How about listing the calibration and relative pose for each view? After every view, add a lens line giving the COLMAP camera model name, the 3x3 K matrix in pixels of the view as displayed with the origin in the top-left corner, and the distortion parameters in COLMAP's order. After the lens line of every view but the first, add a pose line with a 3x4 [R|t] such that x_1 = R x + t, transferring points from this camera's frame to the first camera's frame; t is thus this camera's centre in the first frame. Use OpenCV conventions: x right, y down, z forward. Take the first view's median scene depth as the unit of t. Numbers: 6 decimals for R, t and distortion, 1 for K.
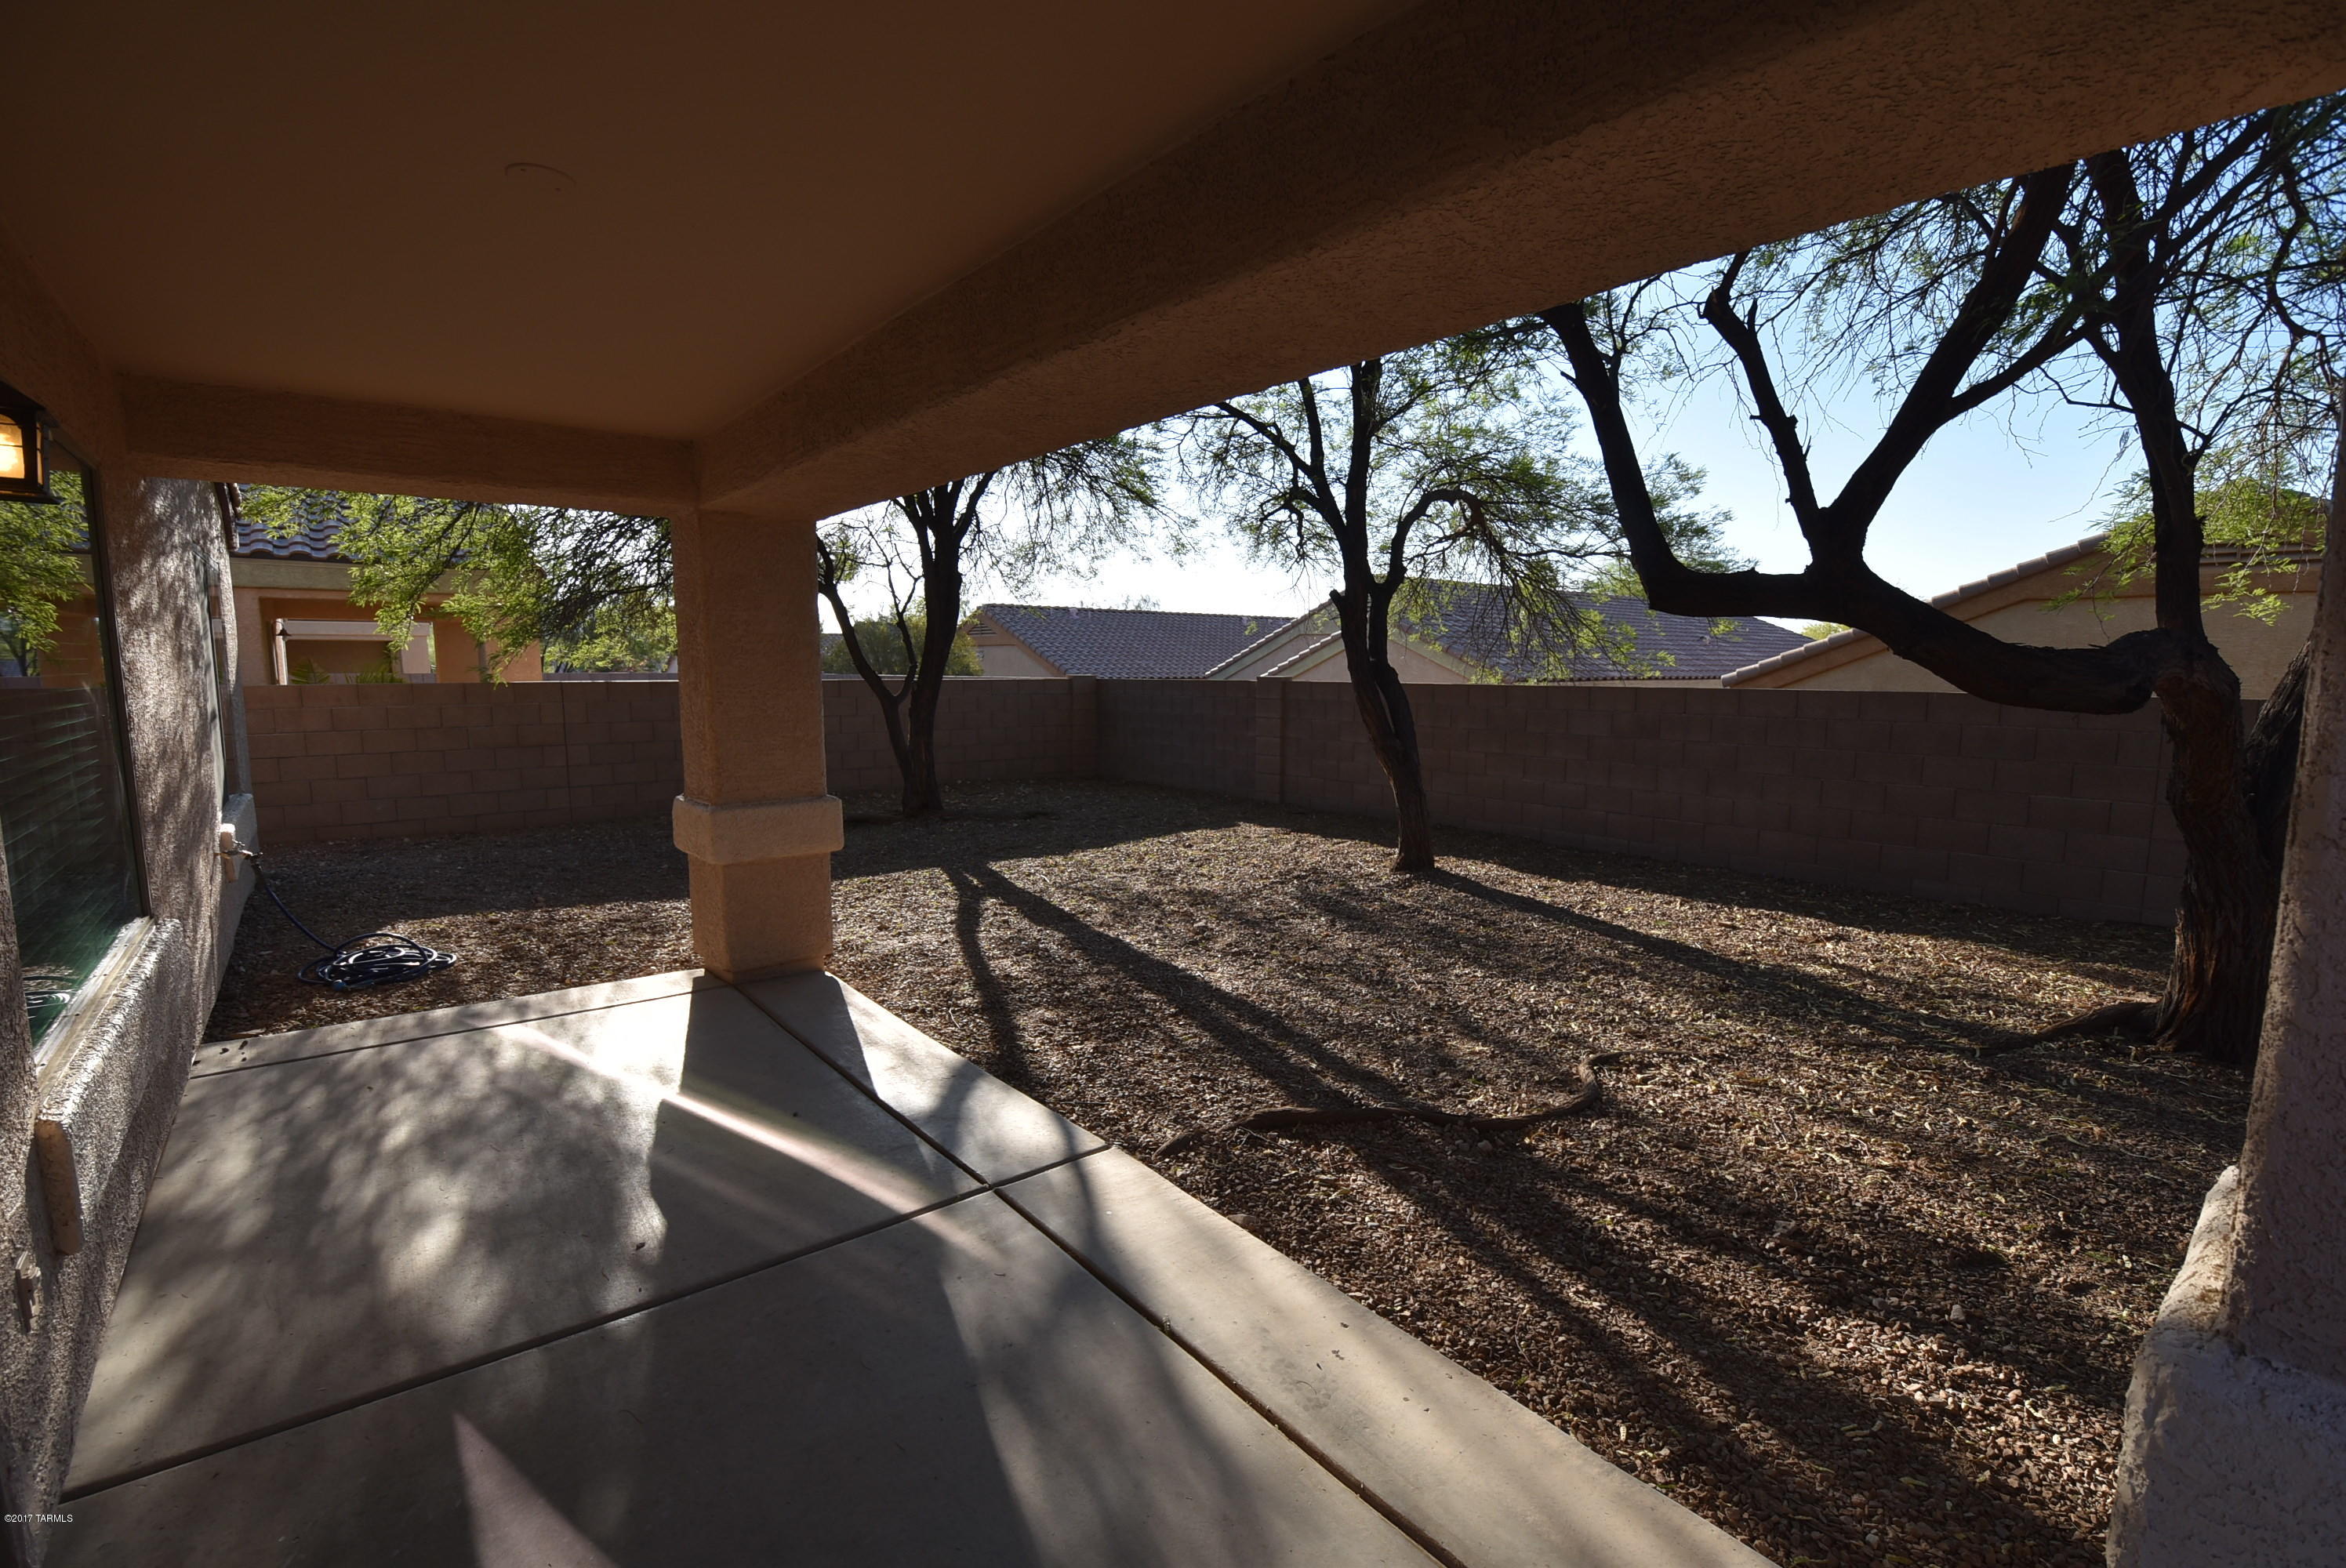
lens RADIAL K [[1042.6, 0, 1169.8], [0, 1042.6, 782.6], [0, 0, 1]] dist [-0.001320, -0.002575]
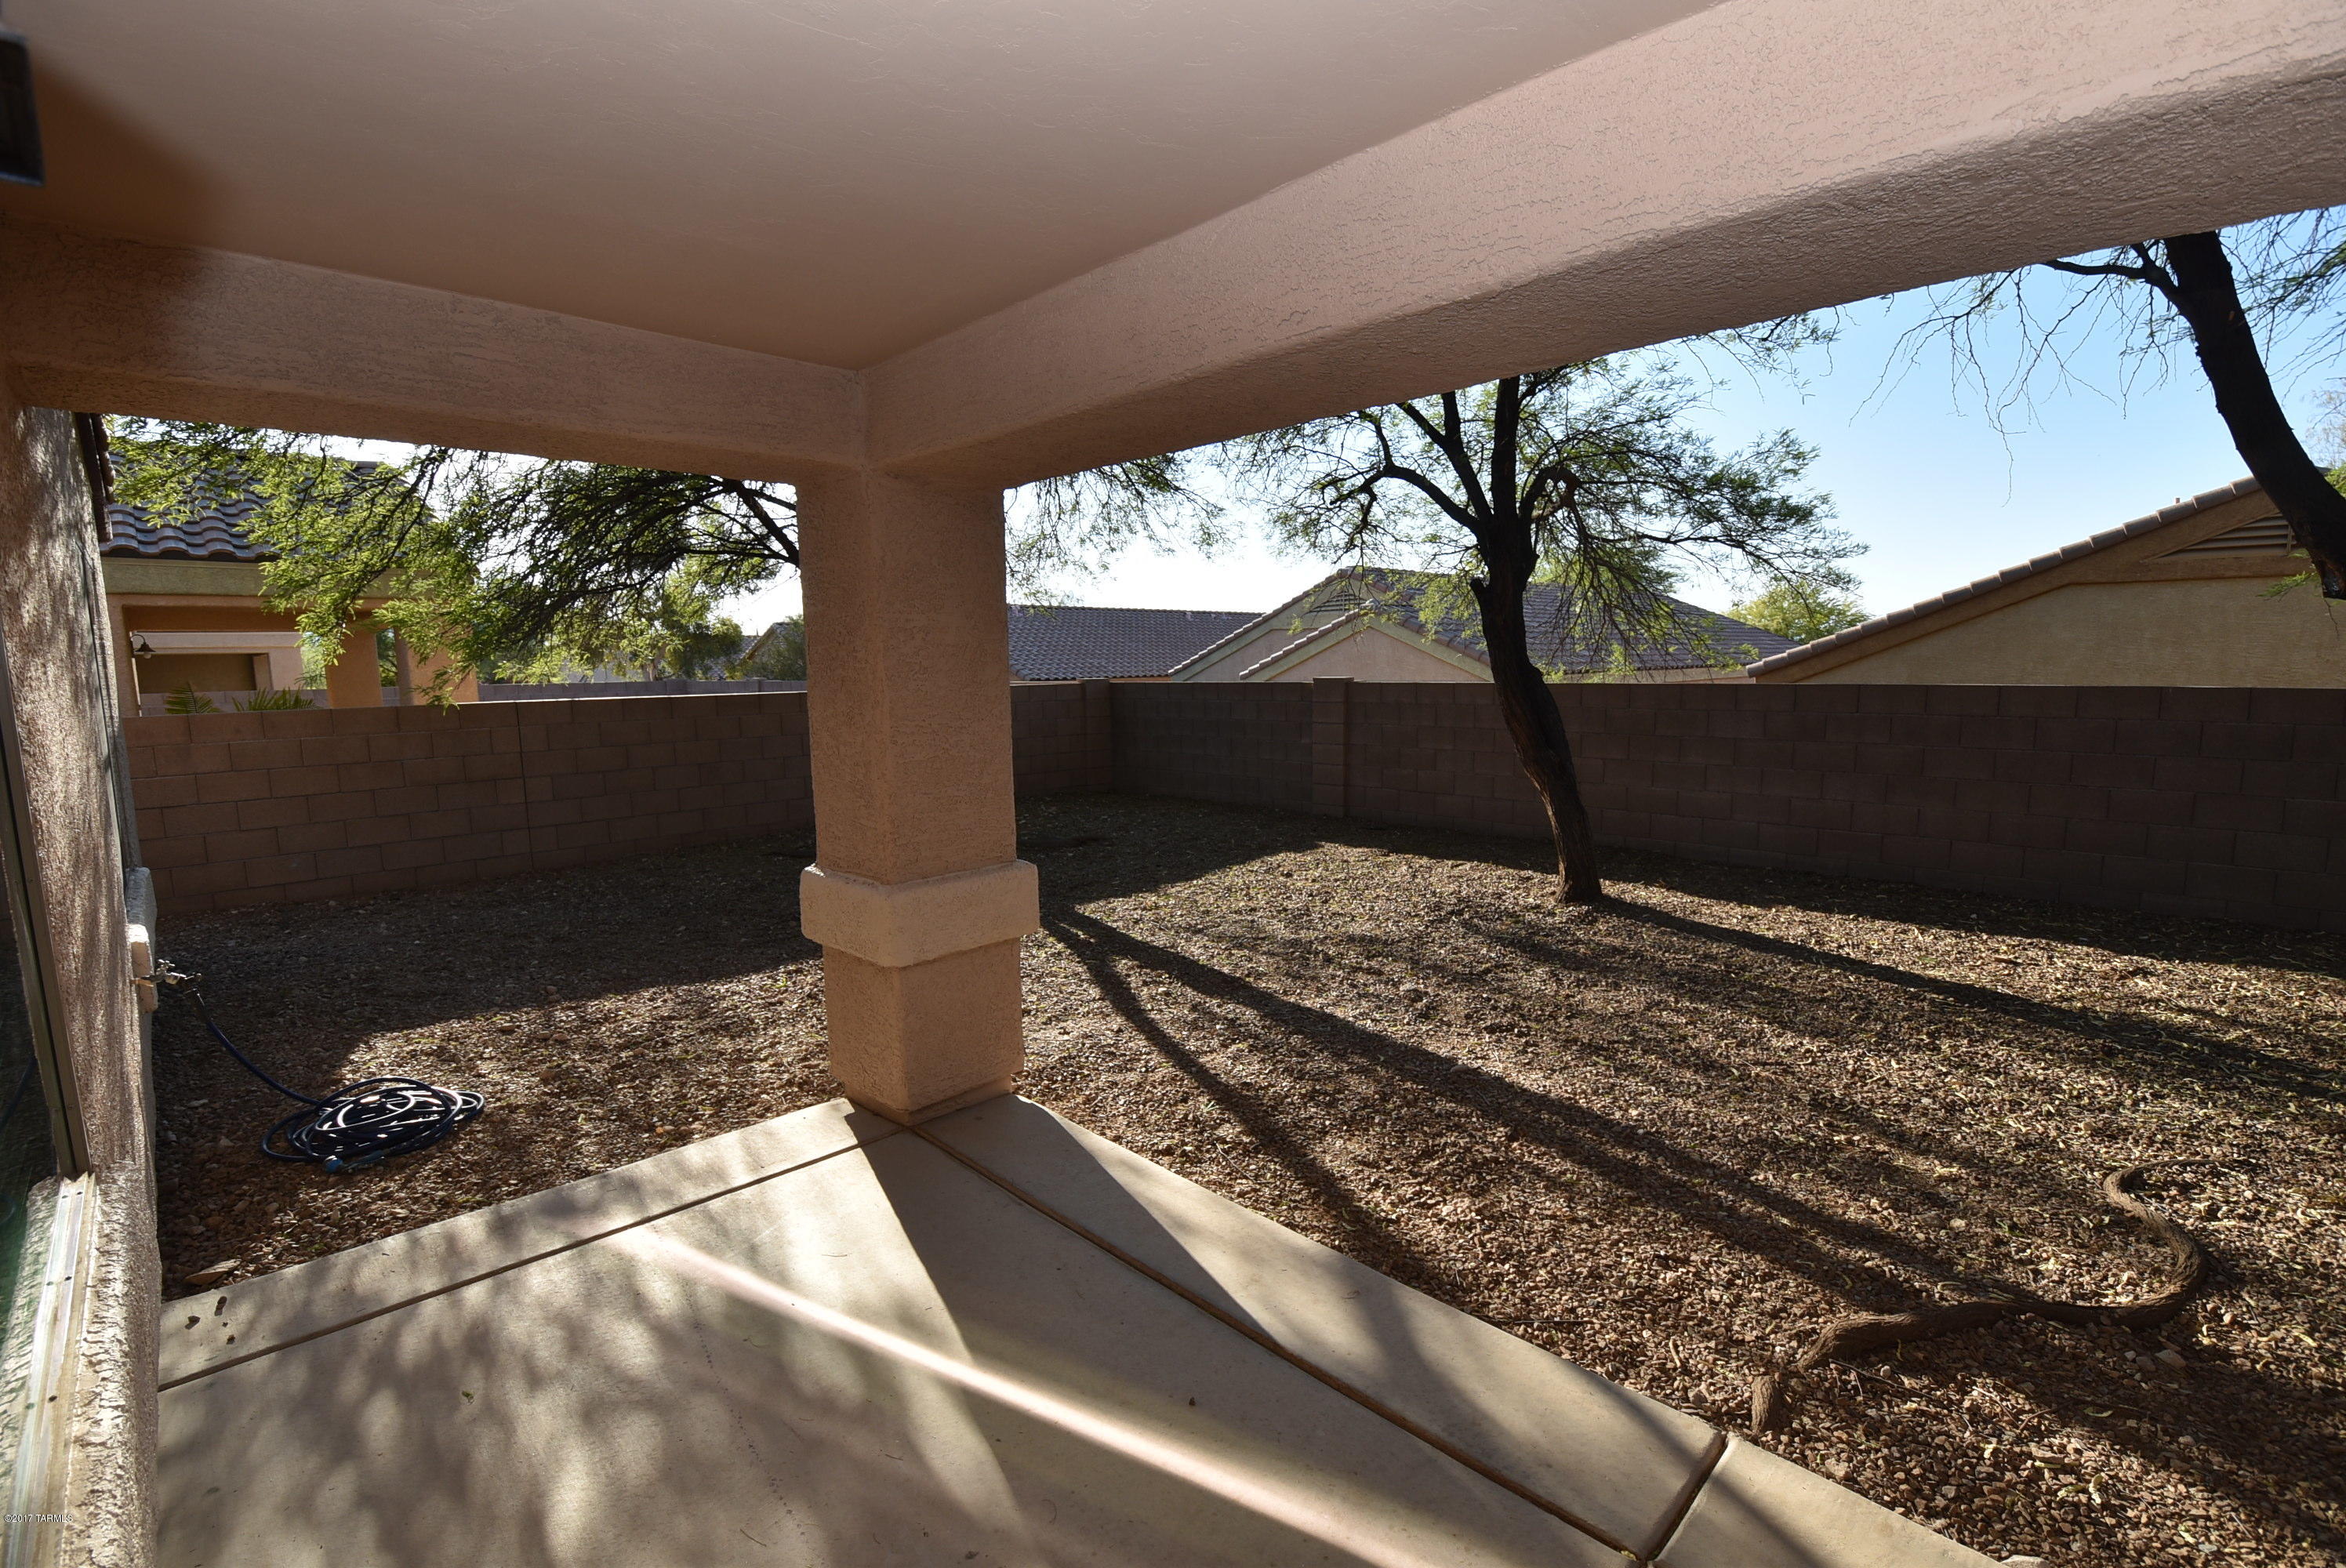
lens RADIAL K [[1042.6, 0, 1176.0], [0, 1042.6, 785.3], [0, 0, 1]] dist [-0.001320, -0.002575]
pose [[0.995245, -0.029293, 0.092899, -0.227659], [0.028721, 0.999559, 0.007494, -0.034920], [-0.093077, -0.004790, 0.995647, 0.199493]]
